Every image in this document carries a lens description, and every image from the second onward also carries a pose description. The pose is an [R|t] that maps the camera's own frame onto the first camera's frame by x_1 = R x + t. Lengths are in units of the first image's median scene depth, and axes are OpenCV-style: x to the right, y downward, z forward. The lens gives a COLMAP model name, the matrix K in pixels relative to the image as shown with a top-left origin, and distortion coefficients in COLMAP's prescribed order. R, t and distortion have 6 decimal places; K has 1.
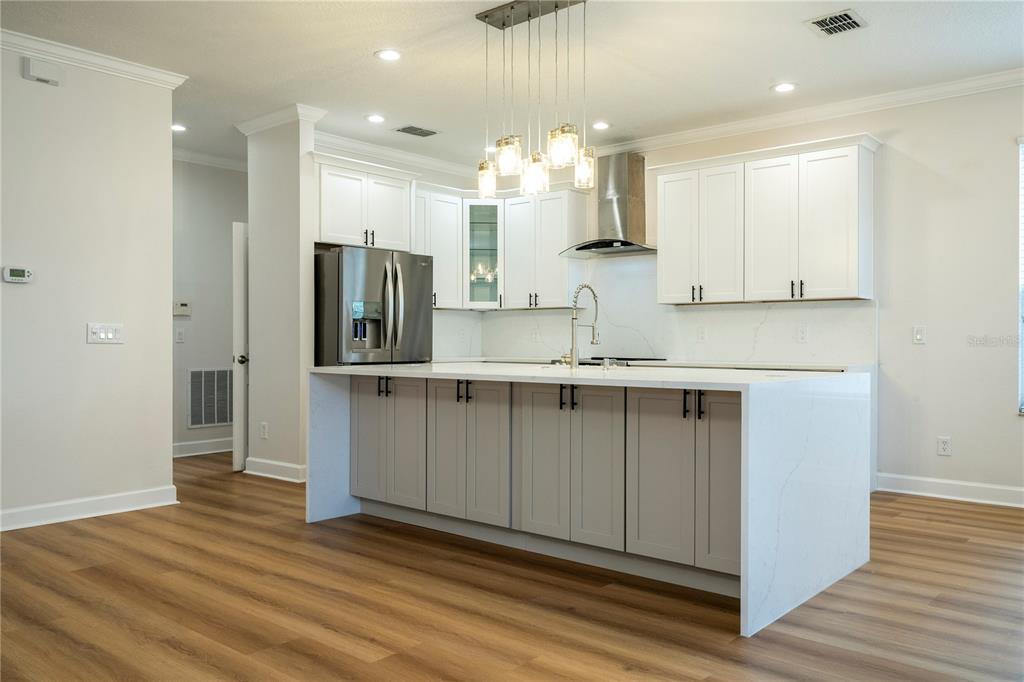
lens RADIAL K [[792.5, 0, 512.0], [0, 792.5, 341.0], [0, 0, 1]] dist [0.005962, 0.004869]
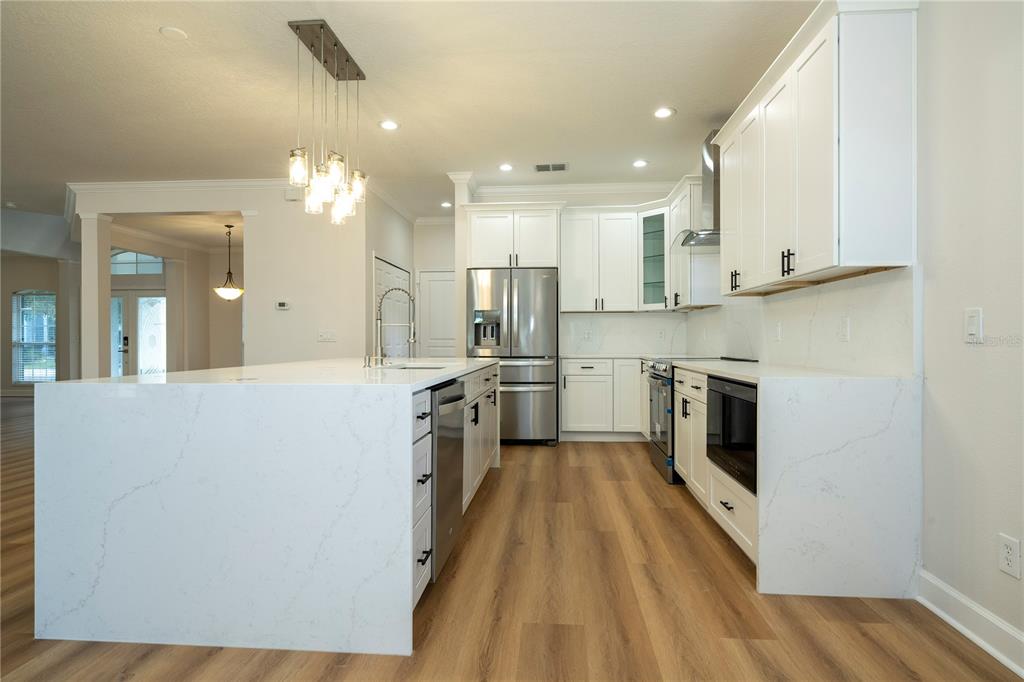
lens RADIAL K [[541.2, 0, 517.5], [0, 541.2, 338.8], [0, 0, 1]] dist [-0.000214, 0.000740]
pose [[0.599872, -0.002919, -0.800091, 0.571807], [0.002428, 0.999995, -0.001829, 0.000048], [0.800092, -0.000845, 0.599876, 0.510797]]
